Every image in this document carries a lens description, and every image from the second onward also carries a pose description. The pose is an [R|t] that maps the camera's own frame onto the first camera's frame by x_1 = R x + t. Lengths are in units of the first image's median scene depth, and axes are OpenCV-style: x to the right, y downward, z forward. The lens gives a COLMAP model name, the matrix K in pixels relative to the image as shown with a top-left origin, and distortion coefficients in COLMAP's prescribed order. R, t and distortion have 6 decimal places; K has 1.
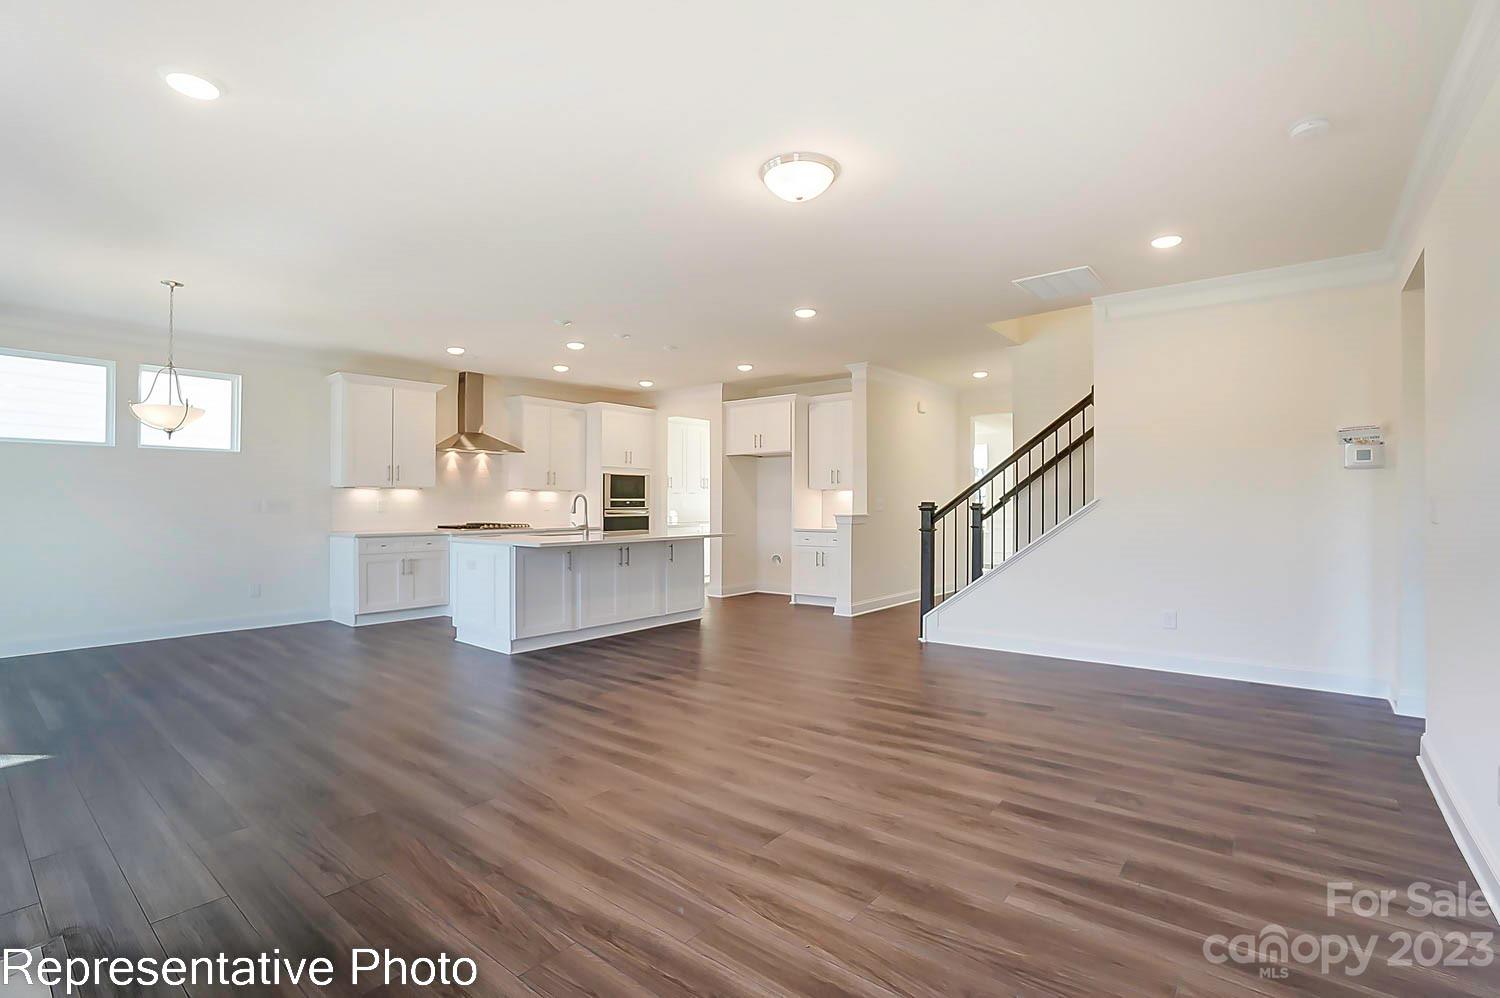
lens RADIAL K [[649.6, 0, 757.5], [0, 649.6, 501.0], [0, 0, 1]] dist [-0.041995, 0.000028]
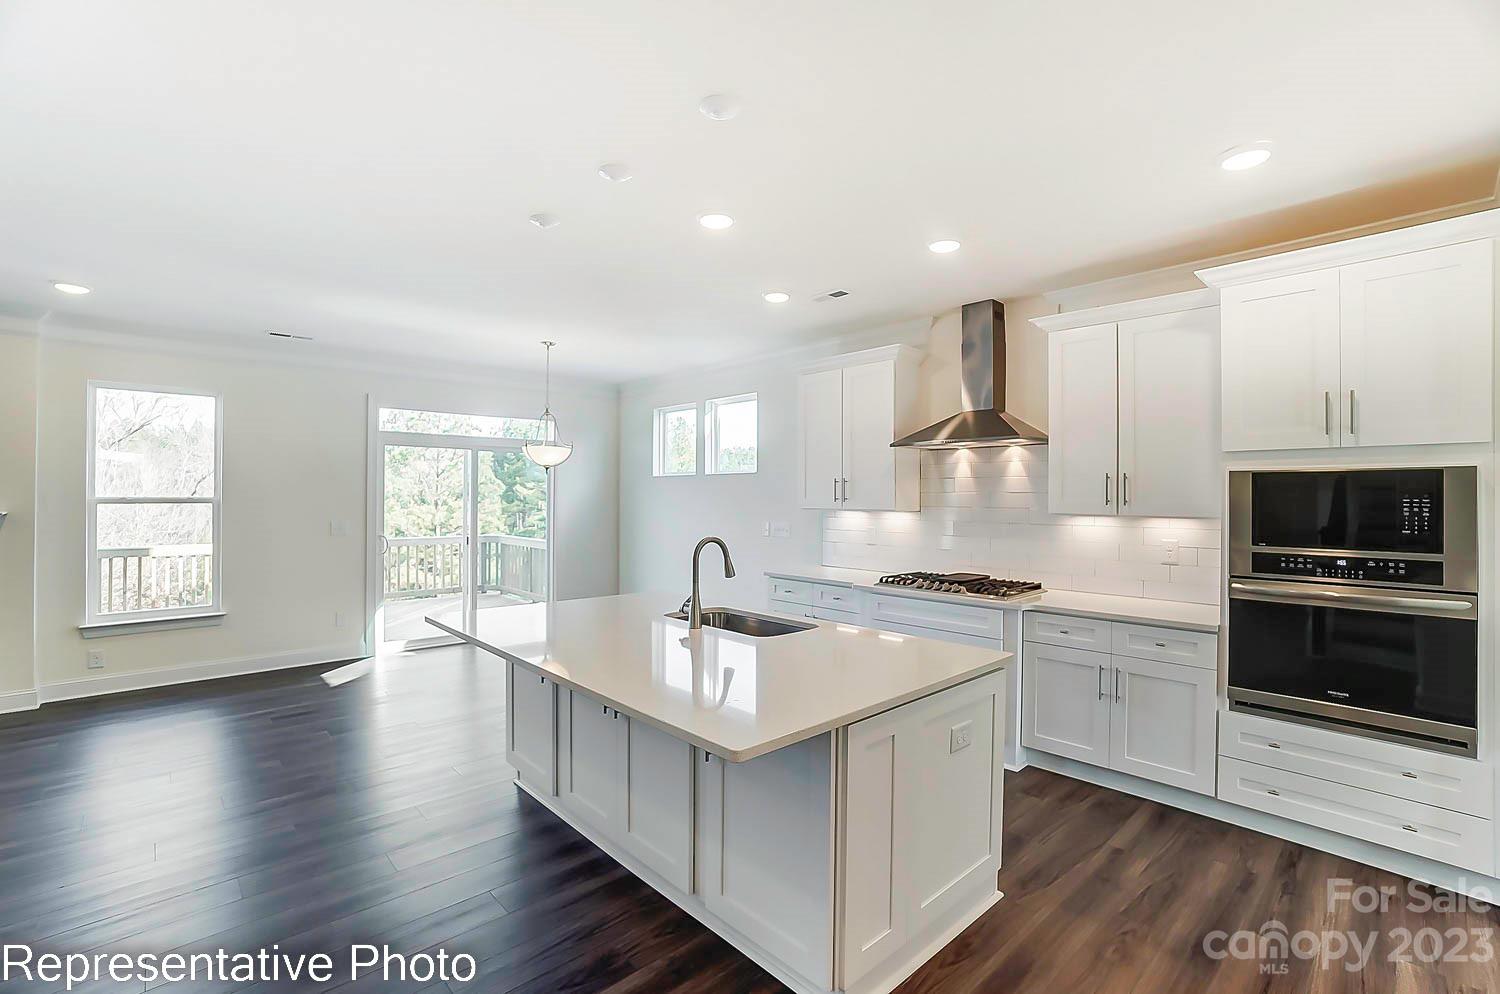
lens RADIAL K [[707.0, 0, 750.0], [0, 707.0, 497.0], [0, 0, 1]] dist [-0.014412, 0.000025]
pose [[-0.157222, -0.001376, -0.987562, 0.202020], [-0.001160, 0.999999, -0.001209, -0.033815], [0.987563, 0.000956, -0.157223, 0.974166]]
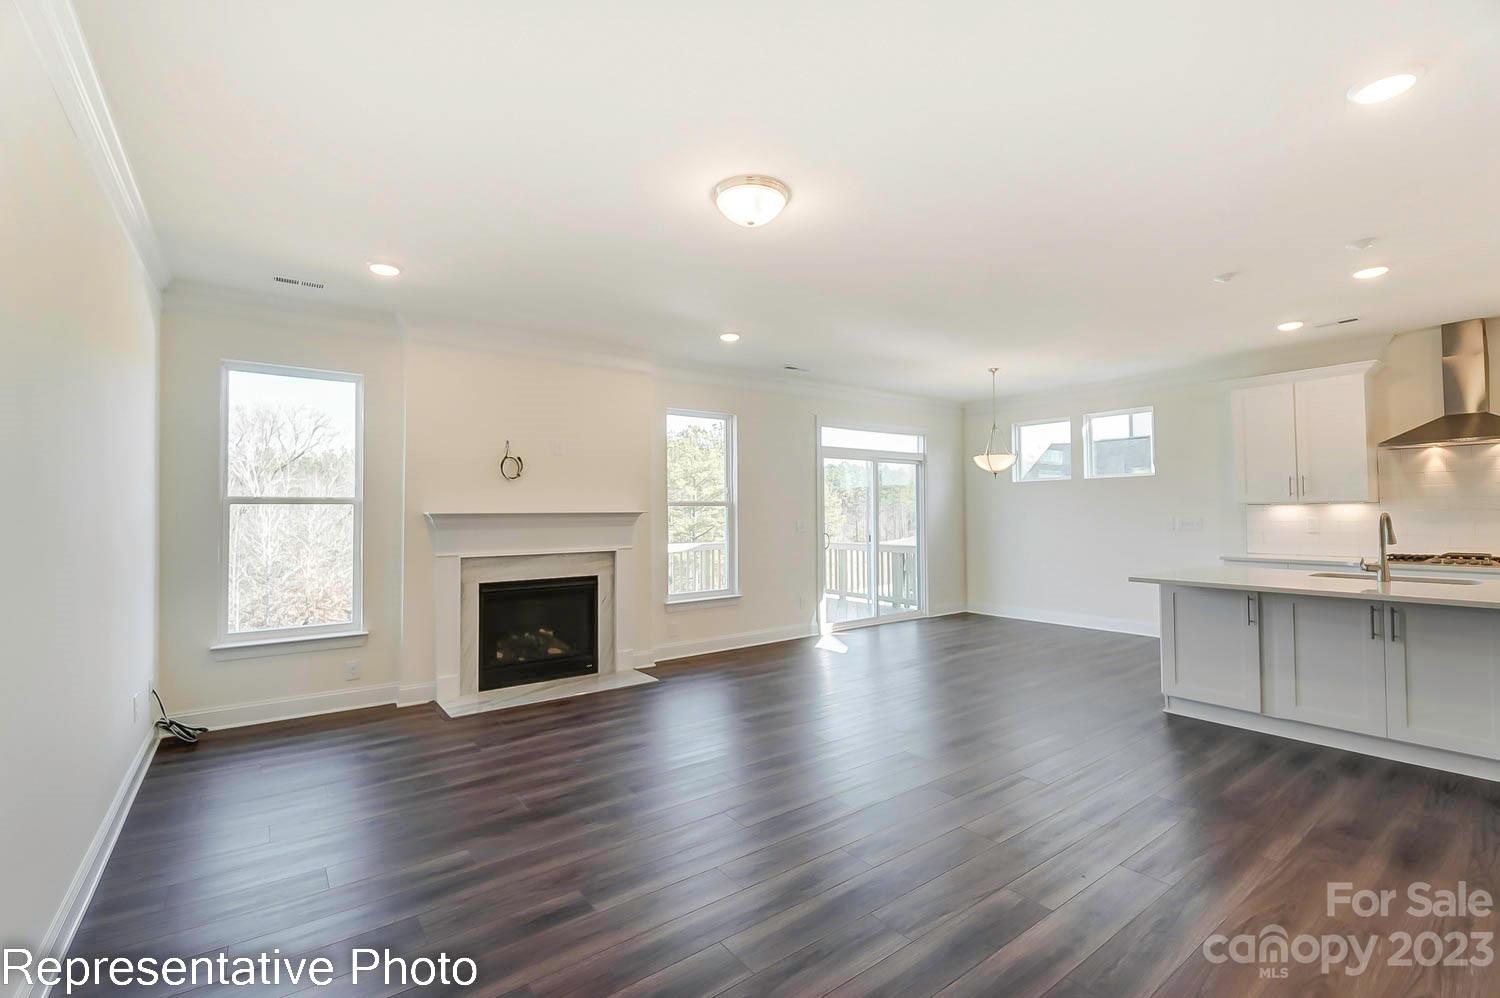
lens RADIAL K [[687.1, 0, 755.5], [0, 687.1, 495.6], [0, 0, 1]] dist [0.000900, 0.000046]
pose [[-0.246409, -0.024186, -0.968864, 0.434306], [0.011217, 0.999550, -0.027804, -0.013619], [0.969101, -0.017719, -0.246027, 0.515911]]
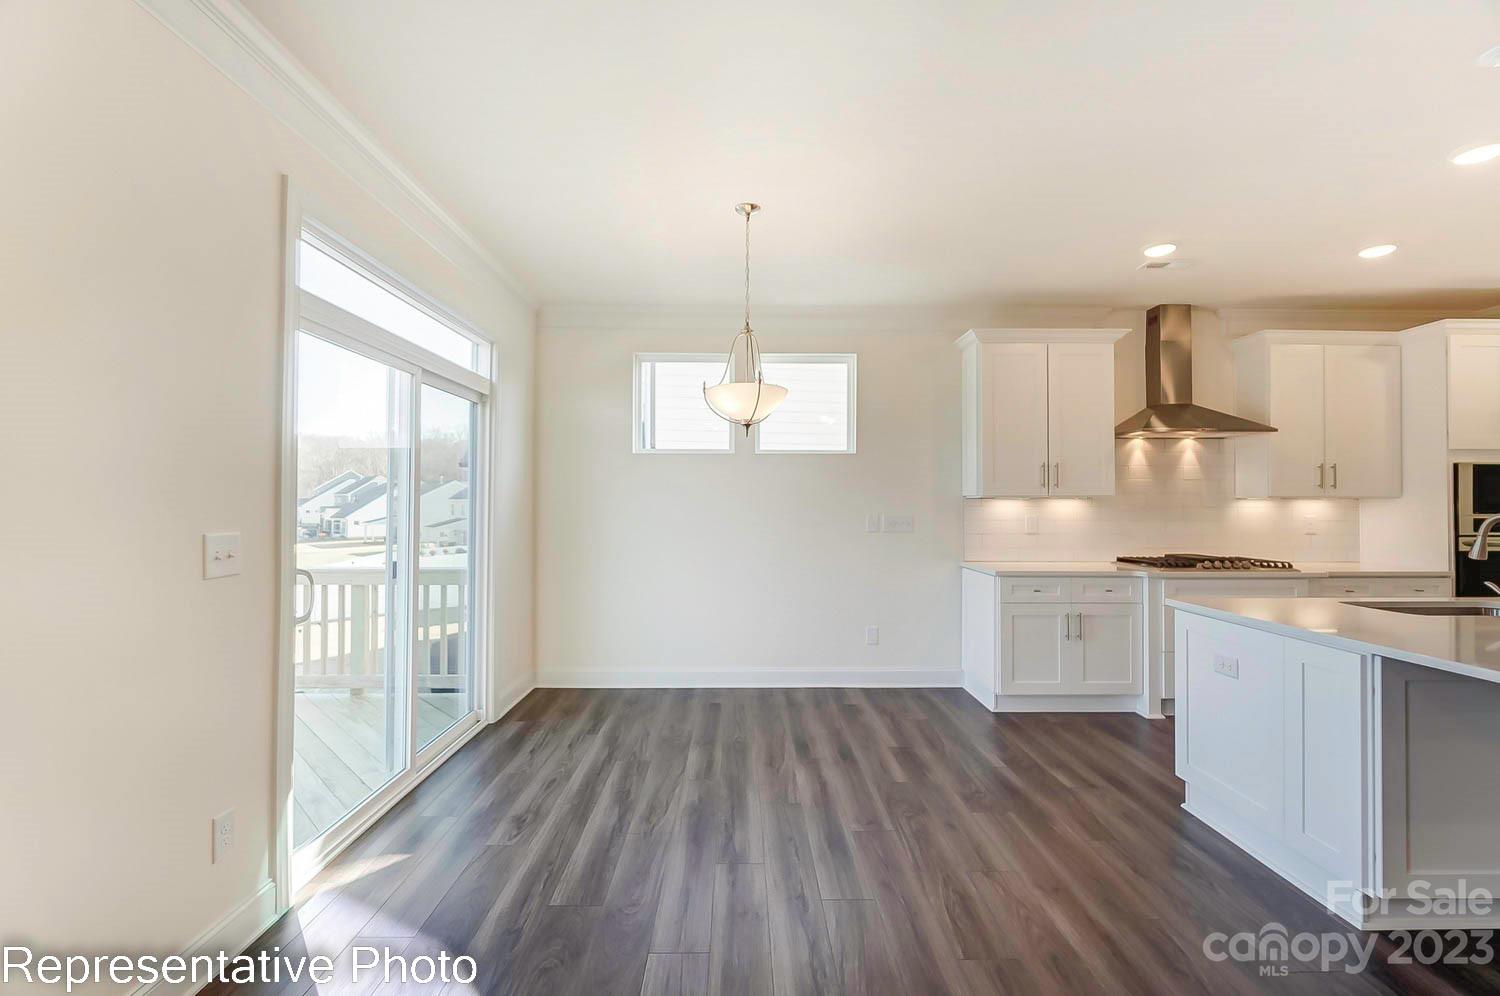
lens RADIAL K [[680.1, 0, 760.0], [0, 680.1, 495.9], [0, 0, 1]] dist [-0.013881, -0.000232]
pose [[0.629726, -0.007882, -0.776777, -0.211083], [-0.000313, 0.999946, -0.010401, -0.014682], [0.776817, 0.006792, 0.629690, 0.326812]]
